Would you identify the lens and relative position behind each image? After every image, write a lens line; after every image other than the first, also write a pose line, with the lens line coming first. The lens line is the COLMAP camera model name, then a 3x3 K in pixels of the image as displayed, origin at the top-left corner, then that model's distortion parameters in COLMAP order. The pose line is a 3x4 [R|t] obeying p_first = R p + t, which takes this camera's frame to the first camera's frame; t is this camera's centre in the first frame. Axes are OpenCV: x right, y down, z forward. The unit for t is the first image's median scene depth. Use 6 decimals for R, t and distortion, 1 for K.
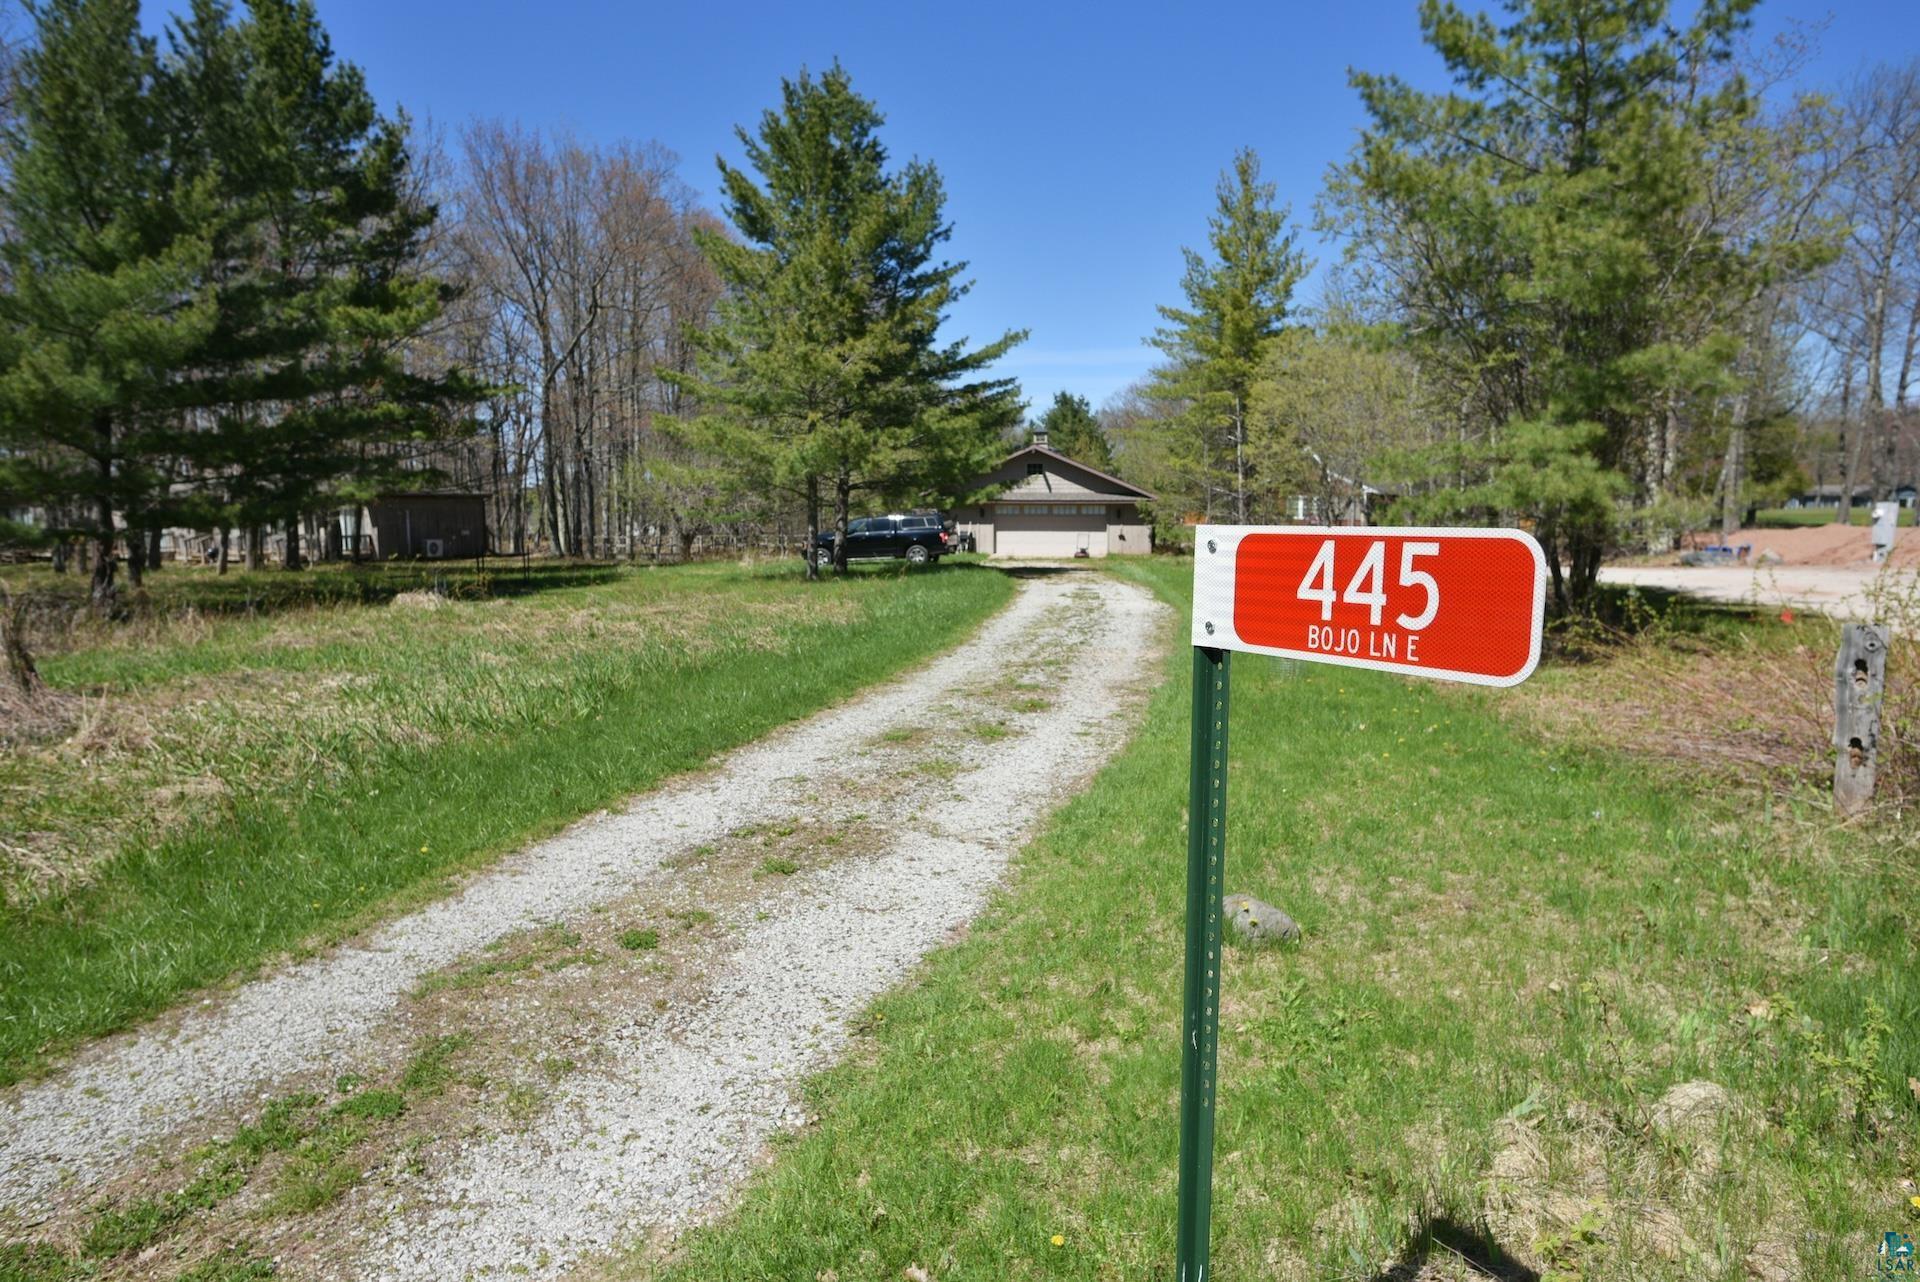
lens RADIAL K [[1099.4, 0, 960.0], [0, 1099.4, 641.0], [0, 0, 1]] dist [-0.065333, 0.030611]
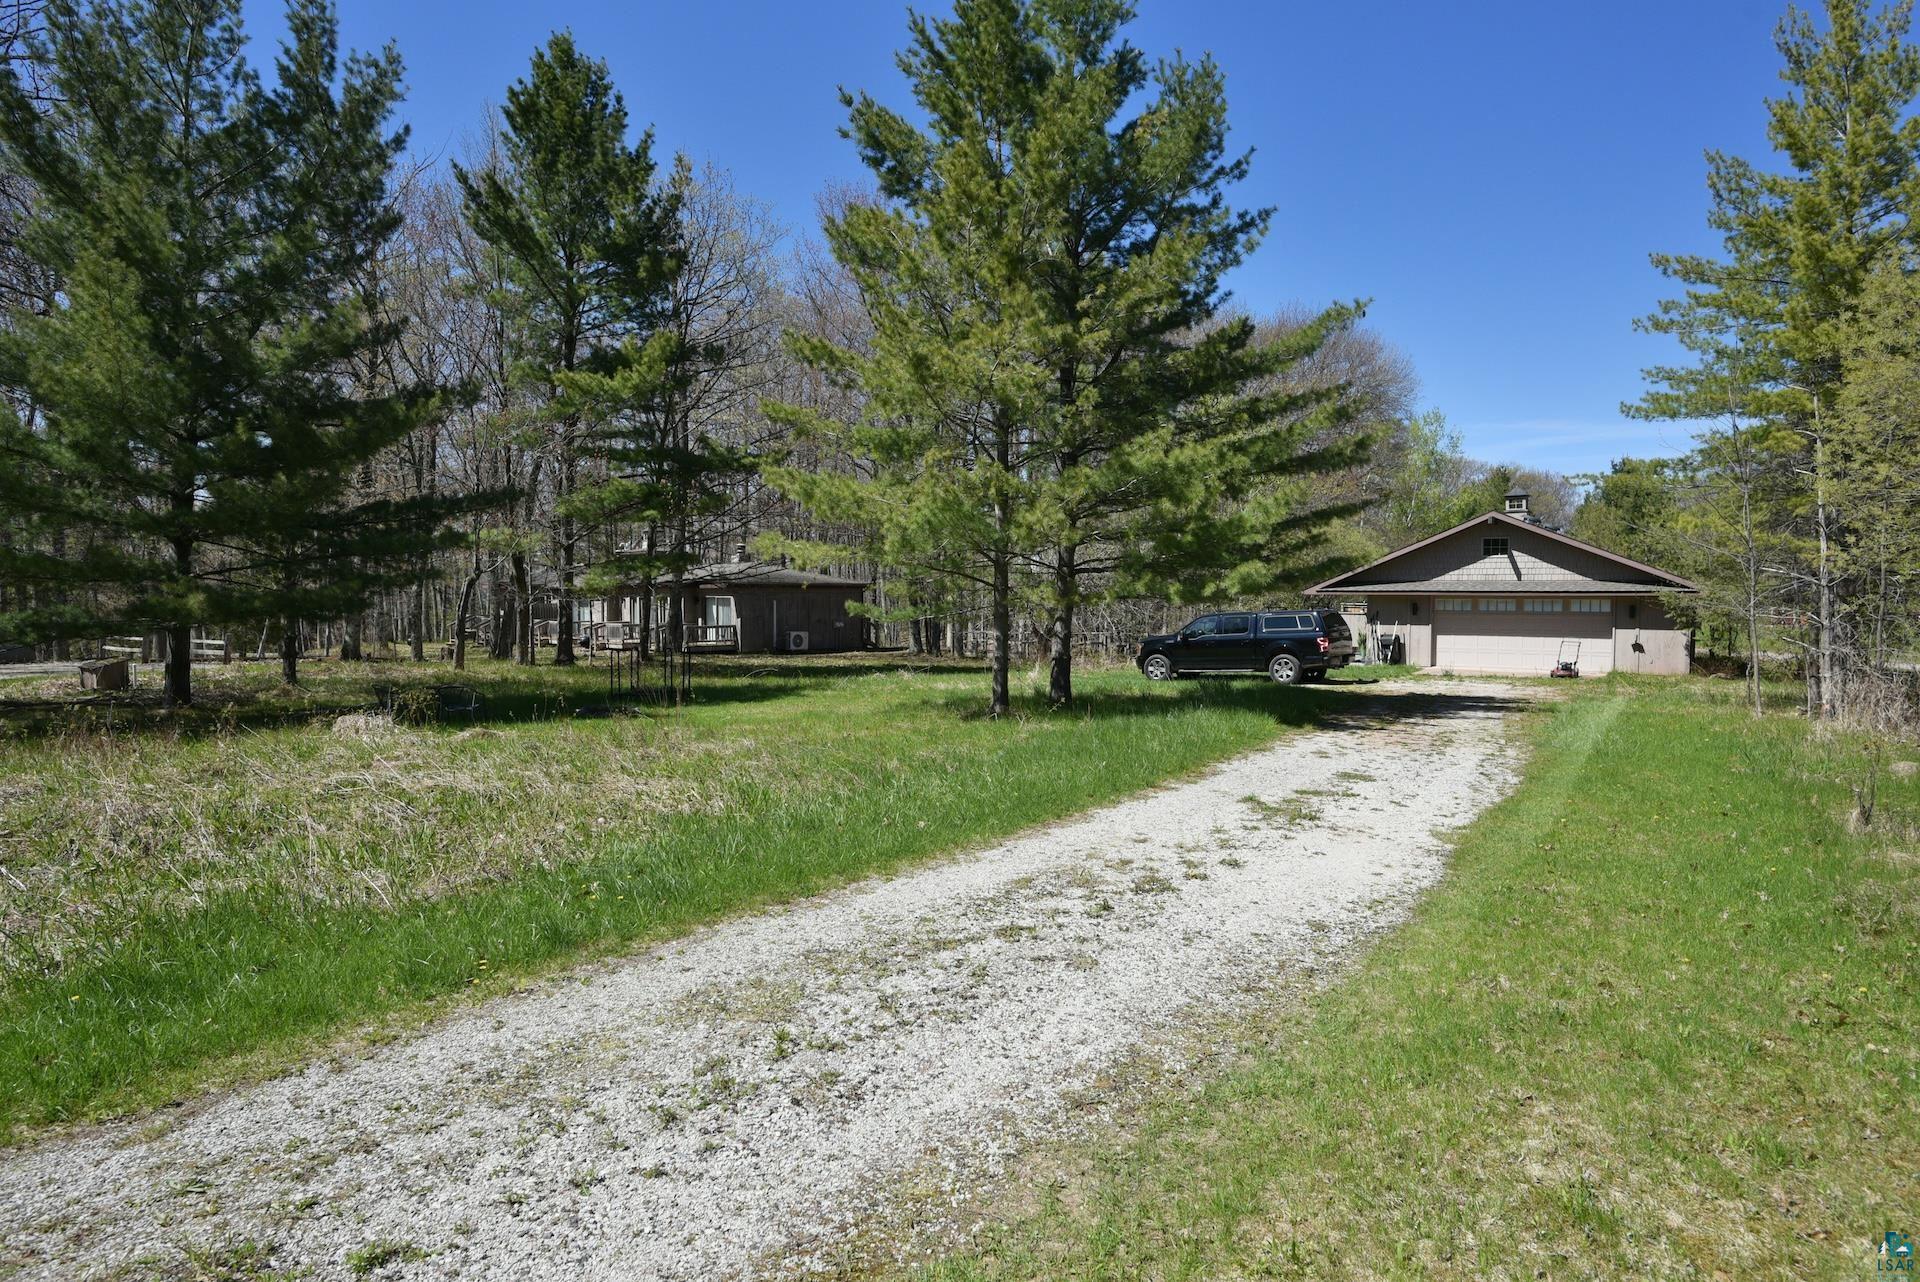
lens RADIAL K [[1099.4, 0, 960.0], [0, 1099.4, 641.0], [0, 0, 1]] dist [-0.065333, 0.030611]
pose [[0.885443, 0.019731, -0.464328, 0.092101], [-0.058333, 0.995915, -0.068917, -0.032092], [0.461072, 0.088108, 0.882978, 0.259091]]
